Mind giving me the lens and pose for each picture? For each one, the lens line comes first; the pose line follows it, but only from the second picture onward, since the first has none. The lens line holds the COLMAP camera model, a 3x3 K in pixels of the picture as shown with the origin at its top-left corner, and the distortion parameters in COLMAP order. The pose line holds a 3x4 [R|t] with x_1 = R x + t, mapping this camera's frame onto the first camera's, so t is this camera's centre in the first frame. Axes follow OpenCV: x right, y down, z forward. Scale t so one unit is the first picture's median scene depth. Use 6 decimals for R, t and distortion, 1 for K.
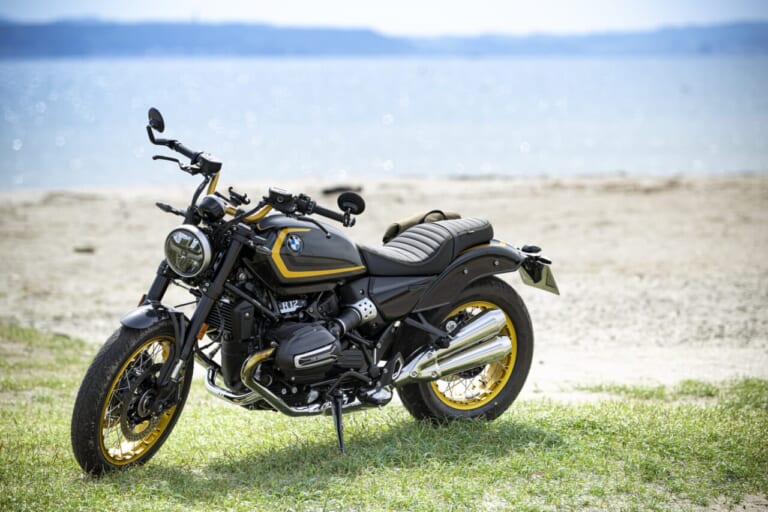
lens RADIAL K [[3648.4, 0, 384.0], [0, 3648.4, 256.0], [0, 0, 1]] dist [1.866945, 1.371136]
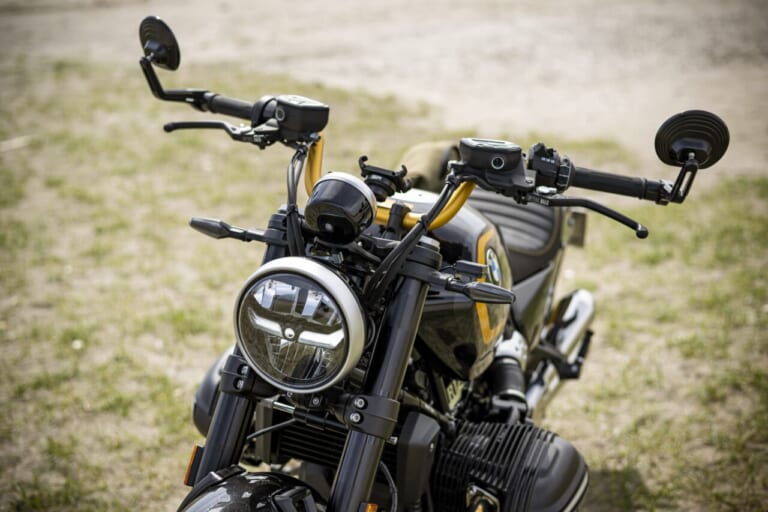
lens RADIAL K [[1123.9, 0, 384.0], [0, 1123.9, 256.0], [0, 0, 1]] dist [0.000911, -0.135483]
pose [[0.975965, -0.149783, 0.158292, -0.061007], [0.152558, 0.988280, -0.005455, -0.006420], [-0.155620, 0.029473, 0.987377, 0.864536]]
